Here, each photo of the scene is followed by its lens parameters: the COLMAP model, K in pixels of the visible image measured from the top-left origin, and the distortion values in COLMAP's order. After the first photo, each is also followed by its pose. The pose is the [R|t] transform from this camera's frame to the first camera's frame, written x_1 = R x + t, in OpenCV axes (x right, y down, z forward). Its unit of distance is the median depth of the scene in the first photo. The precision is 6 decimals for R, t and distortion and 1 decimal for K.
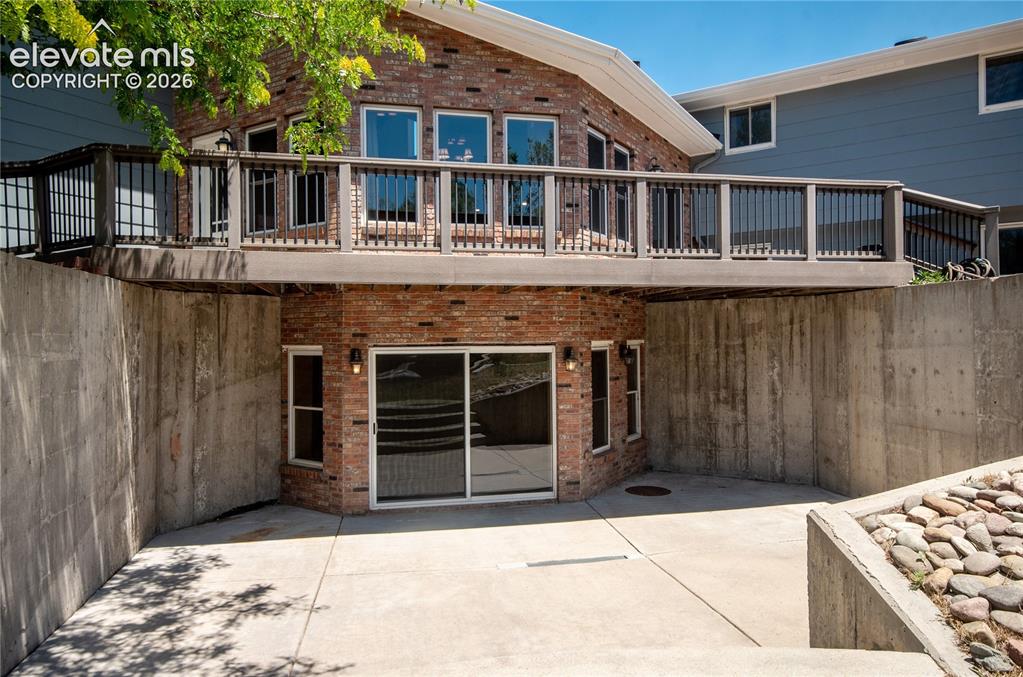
lens RADIAL K [[655.4, 0, 507.8], [0, 655.4, 337.0], [0, 0, 1]] dist [0.020008, 0.006098]
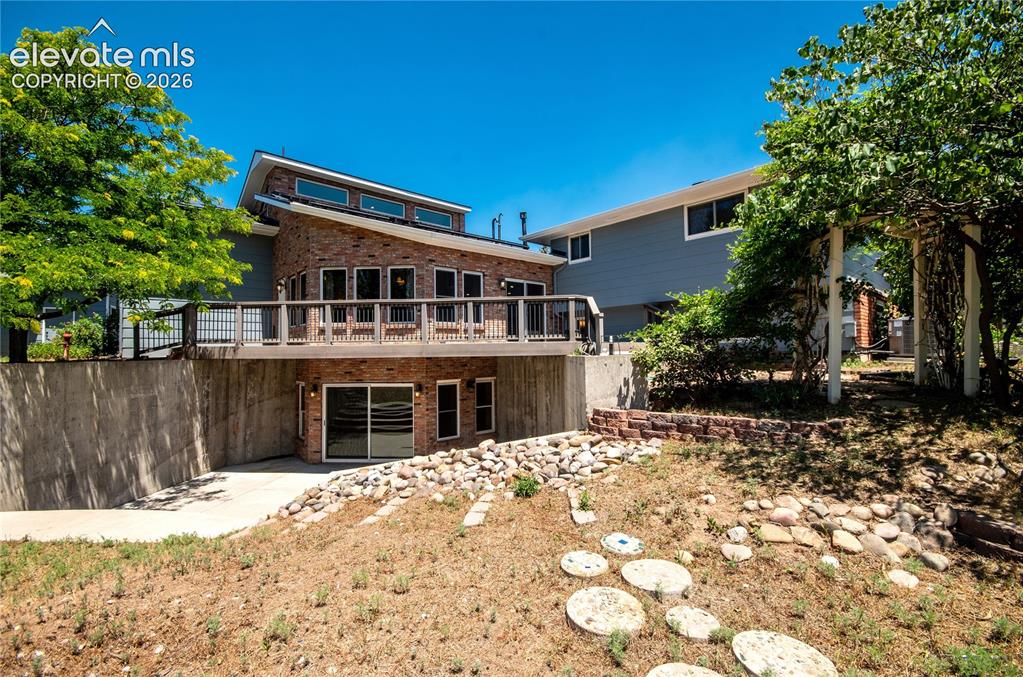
lens RADIAL K [[442.2, 0, 514.0], [0, 442.2, 342.3], [0, 0, 1]] dist [0.003635, 0.000185]
pose [[0.962368, -0.008199, -0.271625, 0.743890], [0.004007, 0.999864, -0.015984, -0.089548], [0.271719, 0.014294, 0.962270, -0.185498]]
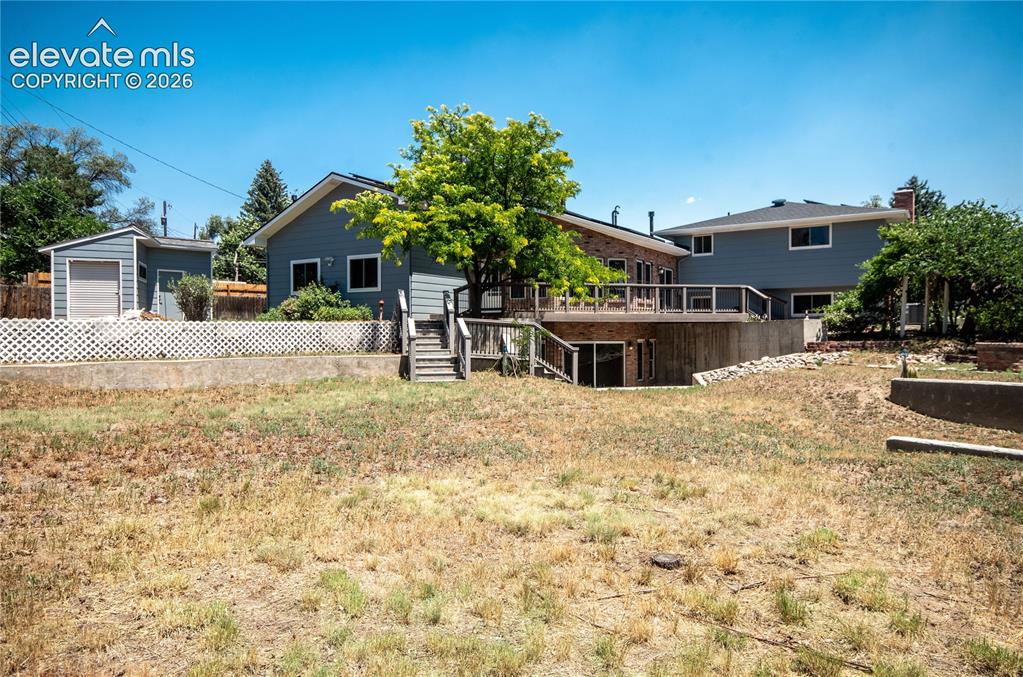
lens RADIAL K [[707.5, 0, 515.4], [0, 707.5, 340.2], [0, 0, 1]] dist [0.051522, 0.004217]
pose [[0.999604, 0.006415, 0.027384, -0.497451], [-0.006698, 0.999925, 0.010265, -0.018741], [-0.027316, -0.010444, 0.999572, -2.084289]]
